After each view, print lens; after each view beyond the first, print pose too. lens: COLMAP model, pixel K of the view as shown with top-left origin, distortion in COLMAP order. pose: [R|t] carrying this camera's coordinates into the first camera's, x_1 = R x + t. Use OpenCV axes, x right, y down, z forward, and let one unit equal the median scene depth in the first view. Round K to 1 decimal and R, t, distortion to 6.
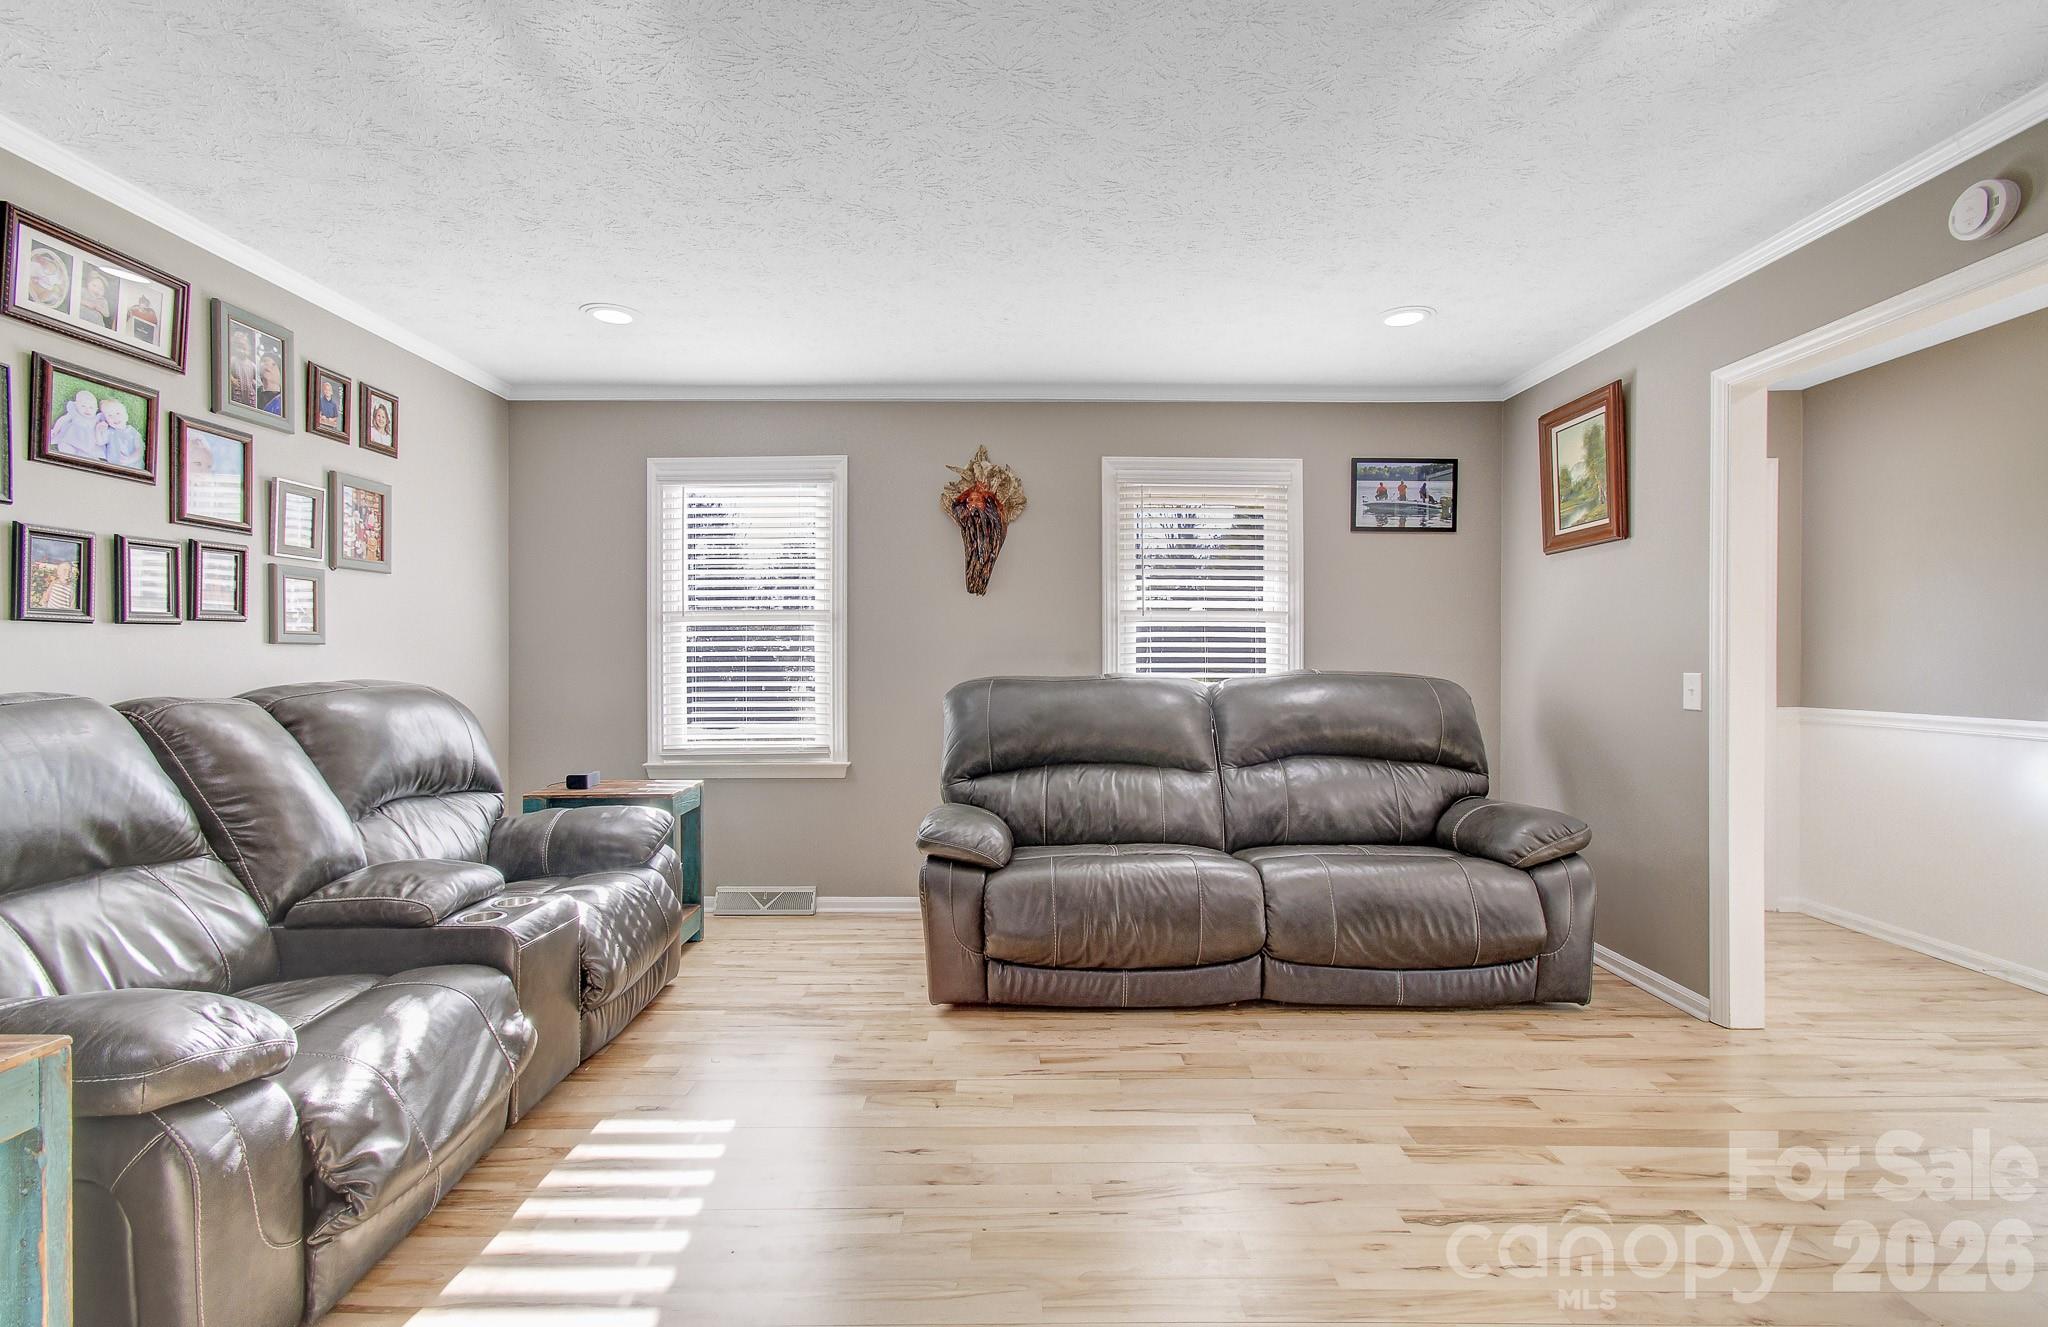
lens RADIAL K [[878.7, 0, 1024.0], [0, 878.7, 663.5], [0, 0, 1]] dist [0.001795, 0.000536]
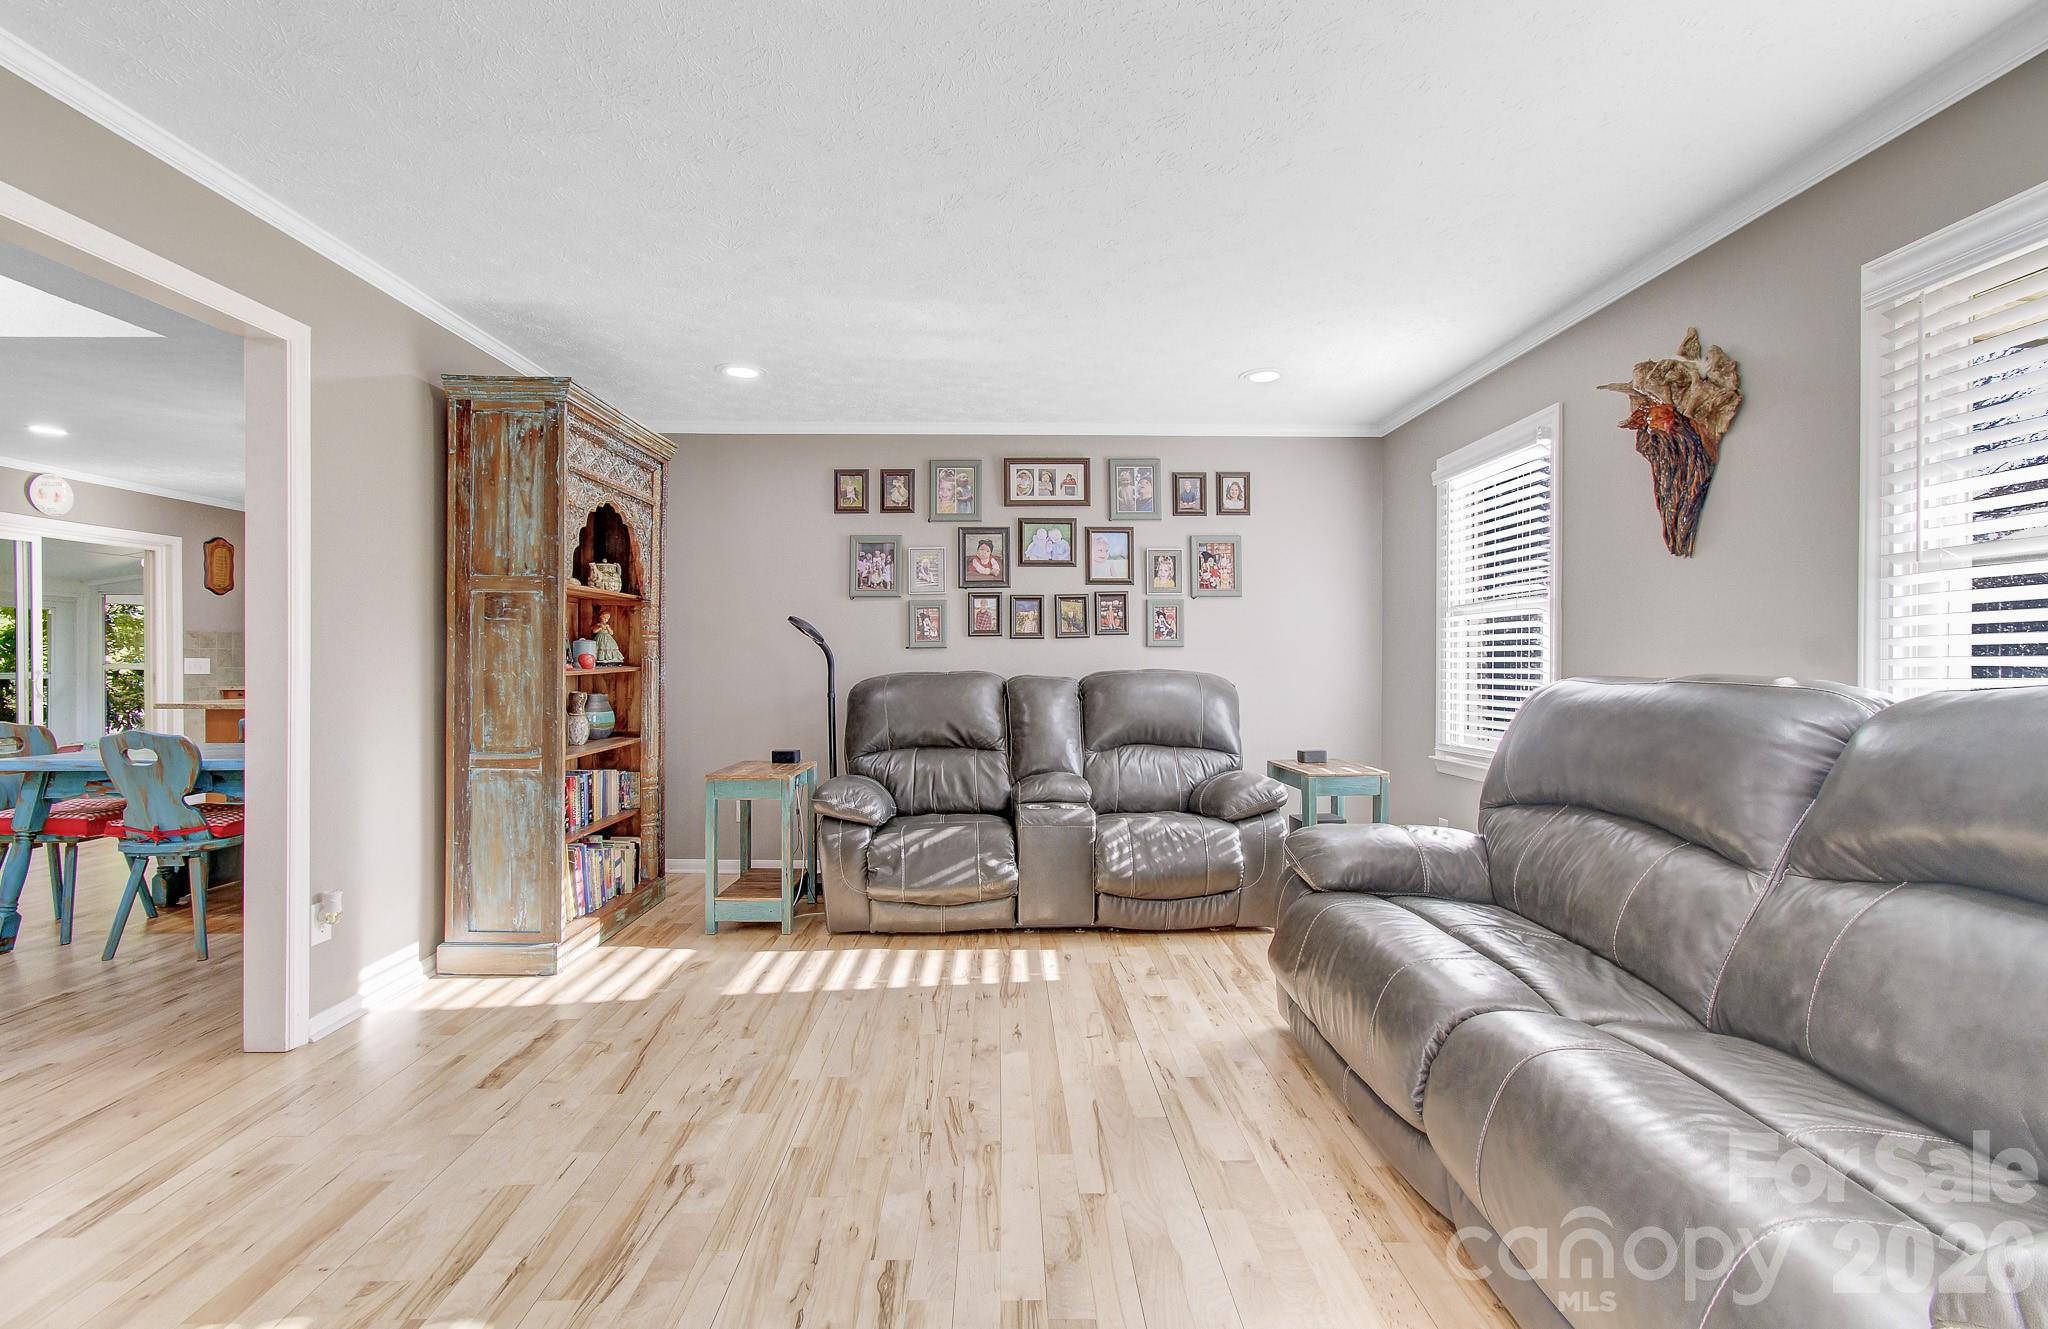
lens RADIAL K [[890.9, 0, 1022.6], [0, 890.9, 668.4], [0, 0, 1]] dist [-0.032642, 0.000190]
pose [[0.030299, 0.007348, -0.999514, 0.887949], [-0.009667, 0.999928, 0.007058, 0.010228], [0.999494, 0.009448, 0.030368, 0.733962]]
